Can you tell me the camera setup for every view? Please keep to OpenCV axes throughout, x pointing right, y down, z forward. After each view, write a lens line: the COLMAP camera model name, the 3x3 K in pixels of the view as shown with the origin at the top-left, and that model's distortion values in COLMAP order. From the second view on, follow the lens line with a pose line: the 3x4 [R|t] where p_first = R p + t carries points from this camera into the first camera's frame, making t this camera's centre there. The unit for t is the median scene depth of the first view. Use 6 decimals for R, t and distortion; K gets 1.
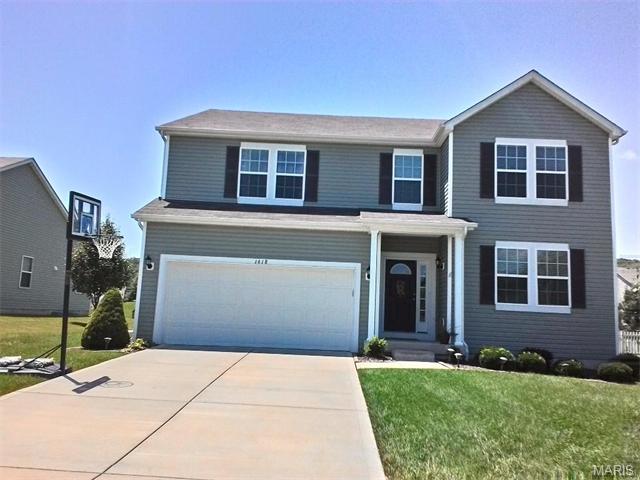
lens RADIAL K [[526.5, 0, 332.4], [0, 526.5, 243.6], [0, 0, 1]] dist [0.089113, -0.154941]
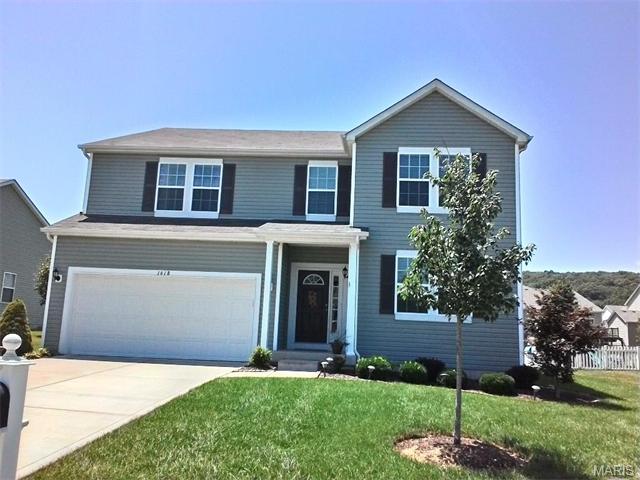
lens RADIAL K [[526.5, 0, 332.4], [0, 526.5, 243.6], [0, 0, 1]] dist [0.089113, -0.154941]
pose [[0.997046, -0.012525, -0.075784, 0.246133], [0.010200, 0.999467, -0.030999, 0.011402], [0.076132, 0.030135, 0.996642, 0.002801]]
